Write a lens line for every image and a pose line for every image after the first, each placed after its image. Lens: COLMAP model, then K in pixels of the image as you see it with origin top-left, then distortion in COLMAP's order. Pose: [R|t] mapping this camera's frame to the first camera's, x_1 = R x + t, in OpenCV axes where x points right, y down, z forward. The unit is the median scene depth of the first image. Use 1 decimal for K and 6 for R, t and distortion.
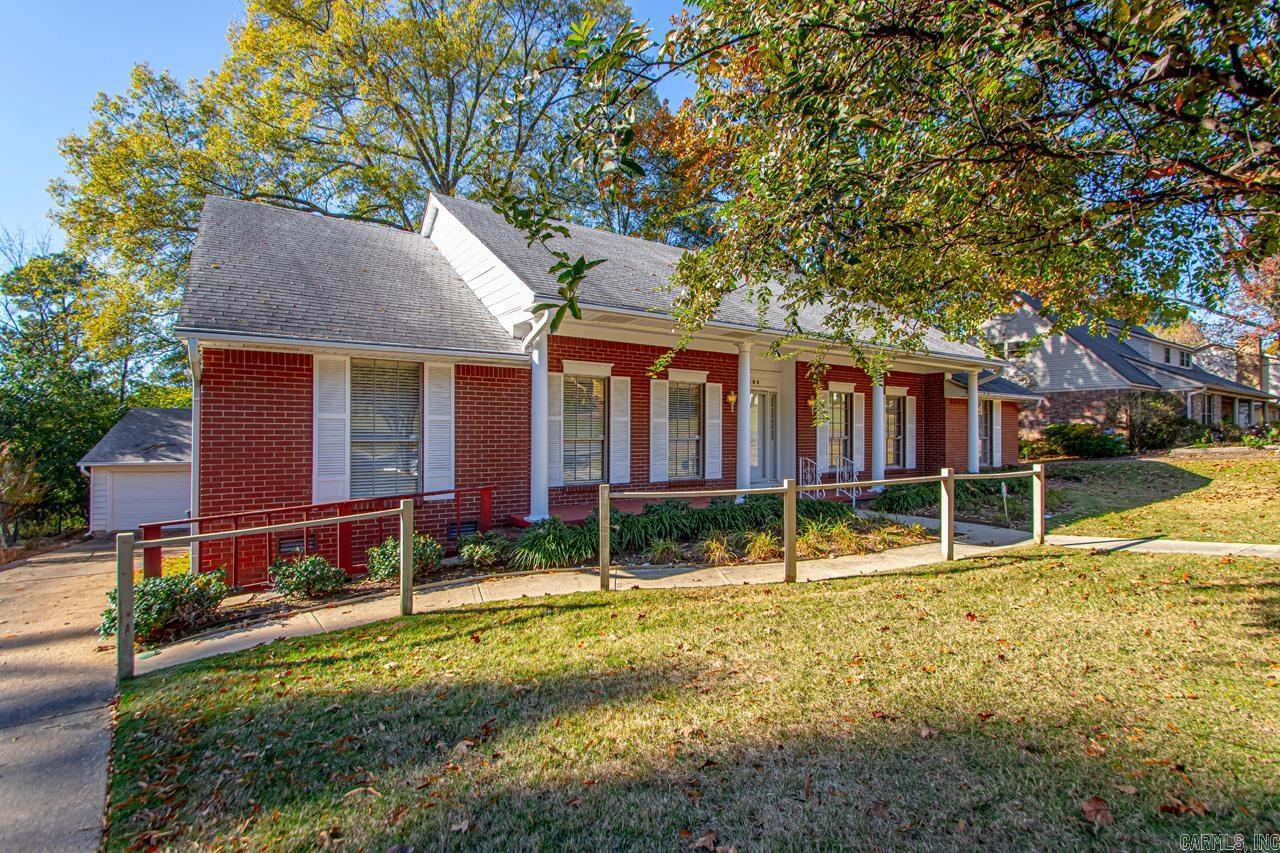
lens RADIAL K [[591.6, 0, 640.0], [0, 591.6, 426.5], [0, 0, 1]] dist [-0.000036, -0.000037]
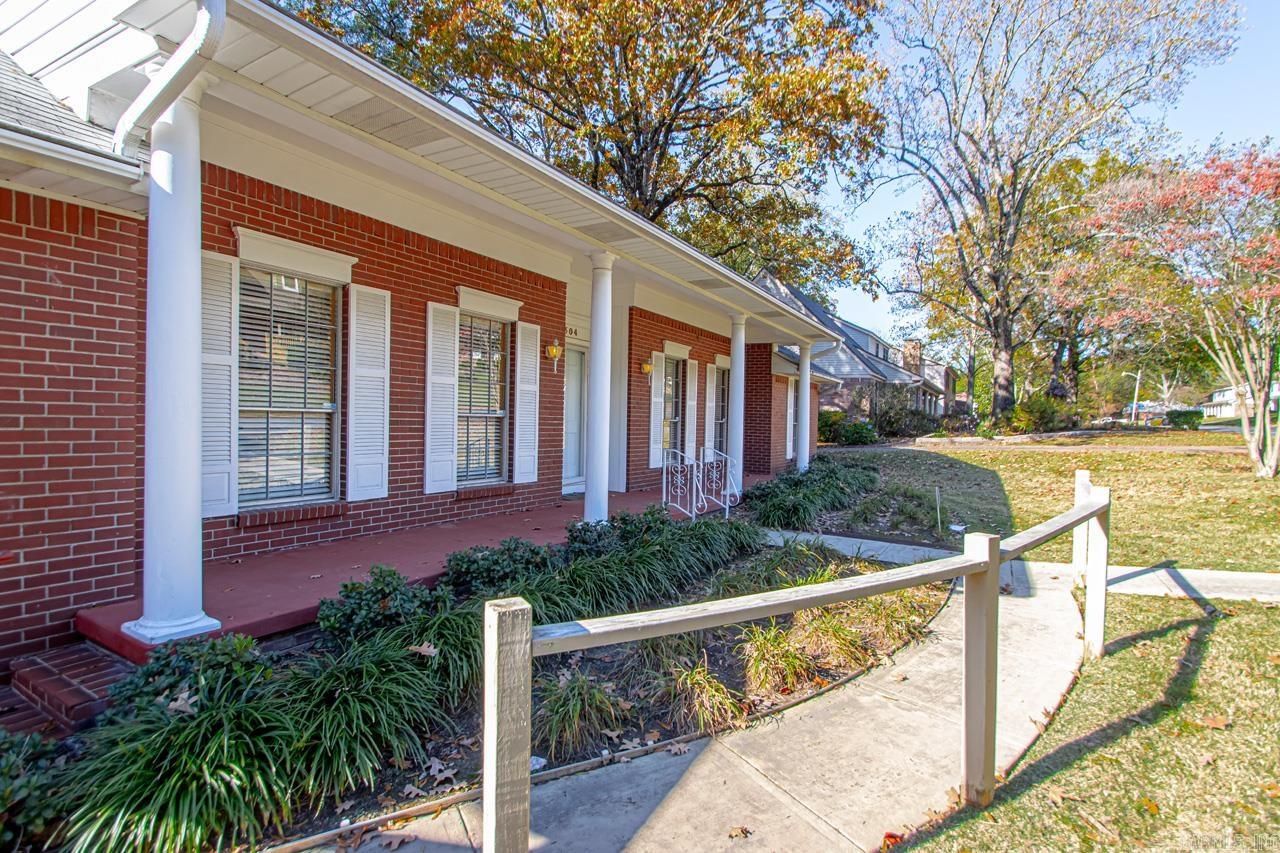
lens RADIAL K [[635.9, 0, 640.5], [0, 635.9, 440.2], [0, 0, 1]] dist [0.023781, -0.022884]
pose [[0.892623, 0.010823, 0.450674, -0.069655], [-0.037077, 0.998087, 0.049467, 0.009468], [-0.449276, -0.060865, 0.891317, 0.397410]]
